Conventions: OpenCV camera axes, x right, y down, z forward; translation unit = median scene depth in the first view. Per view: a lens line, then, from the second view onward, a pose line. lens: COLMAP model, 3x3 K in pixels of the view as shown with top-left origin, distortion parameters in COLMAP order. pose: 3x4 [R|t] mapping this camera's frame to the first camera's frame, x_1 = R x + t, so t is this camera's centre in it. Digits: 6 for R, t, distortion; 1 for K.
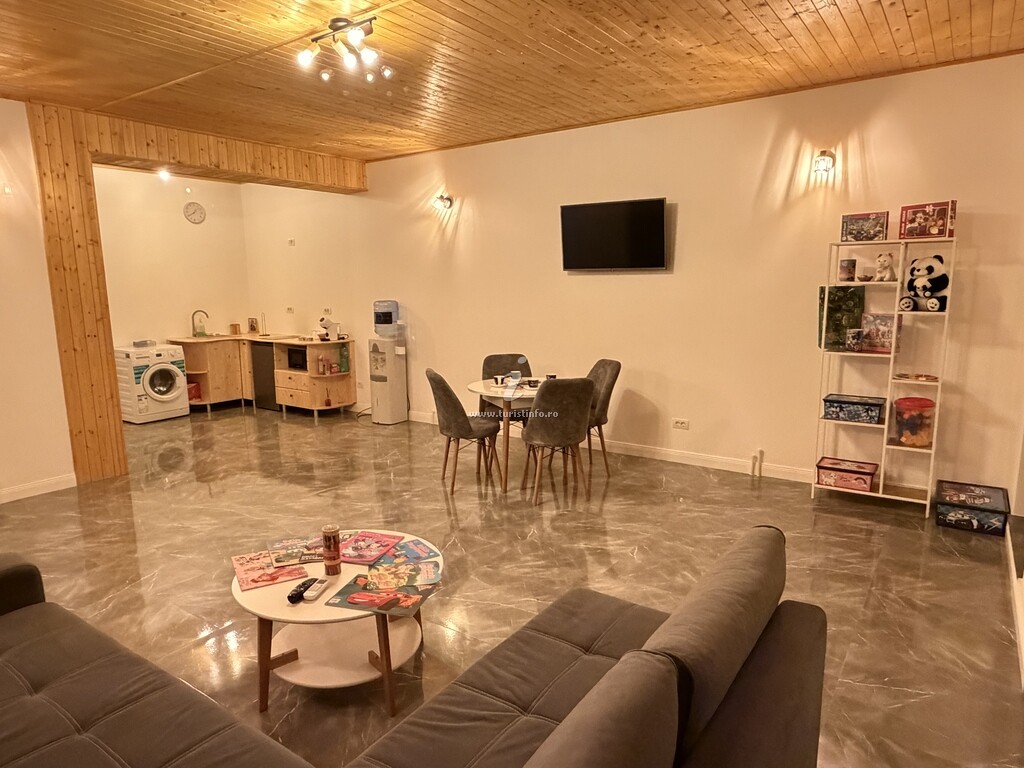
lens RADIAL K [[637.6, 0, 512.0], [0, 637.6, 384.0], [0, 0, 1]] dist [0.002085, 0.000706]
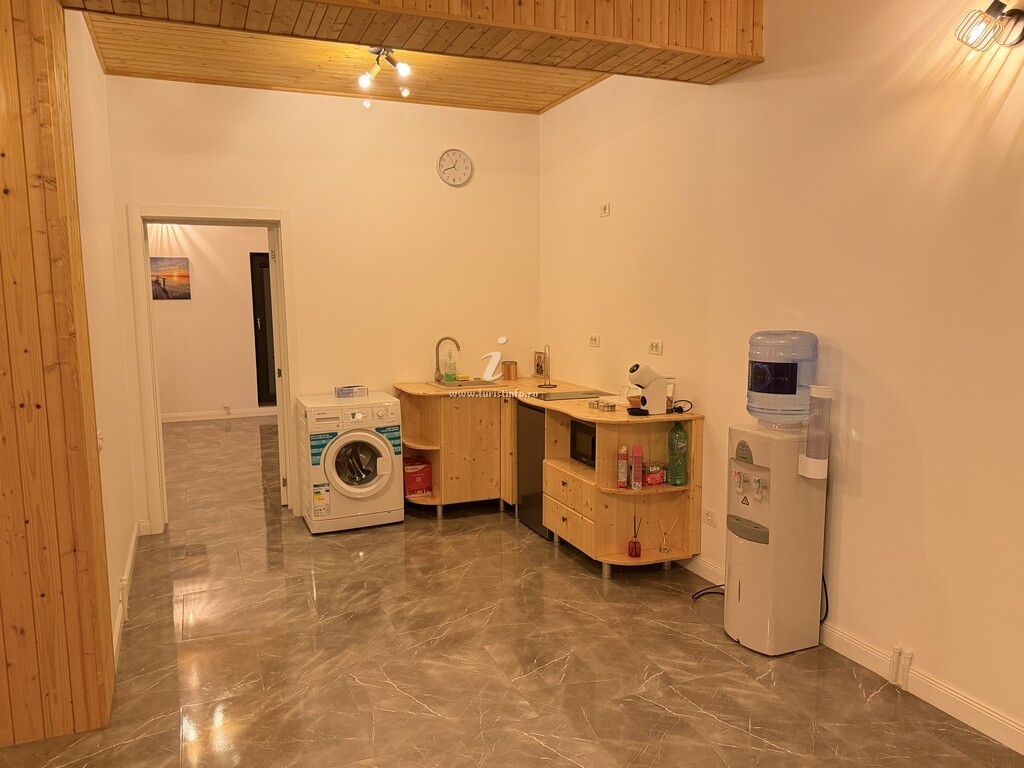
lens RADIAL K [[714.6, 0, 512.0], [0, 714.6, 384.0], [0, 0, 1]] dist [0.024536, -0.001859]
pose [[0.835610, 0.070000, -0.544846, -0.134340], [-0.089157, 0.995979, -0.008777, -0.111878], [0.542040, 0.055911, 0.838491, 0.761986]]
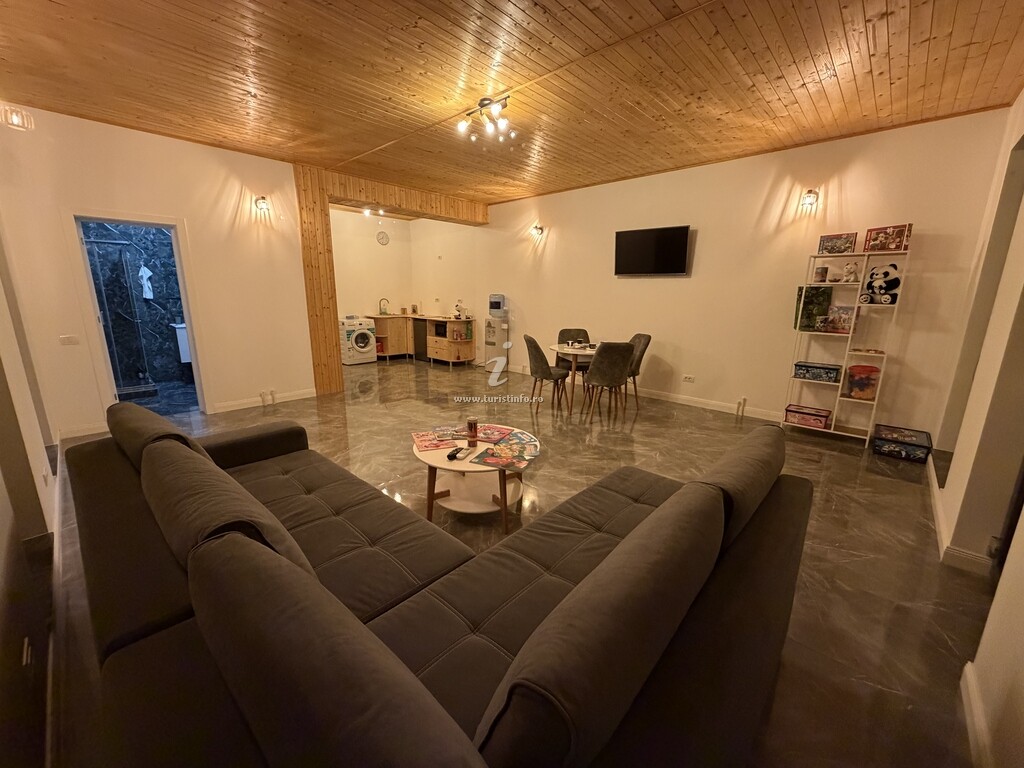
lens RADIAL K [[402.1, 0, 512.0], [0, 402.1, 384.0], [0, 0, 1]] dist [0.001152, 0.000258]
pose [[0.991070, 0.053689, -0.122053, -0.037309], [-0.046765, 0.997168, 0.058902, 0.042845], [0.124870, -0.052668, 0.990774, 0.003010]]
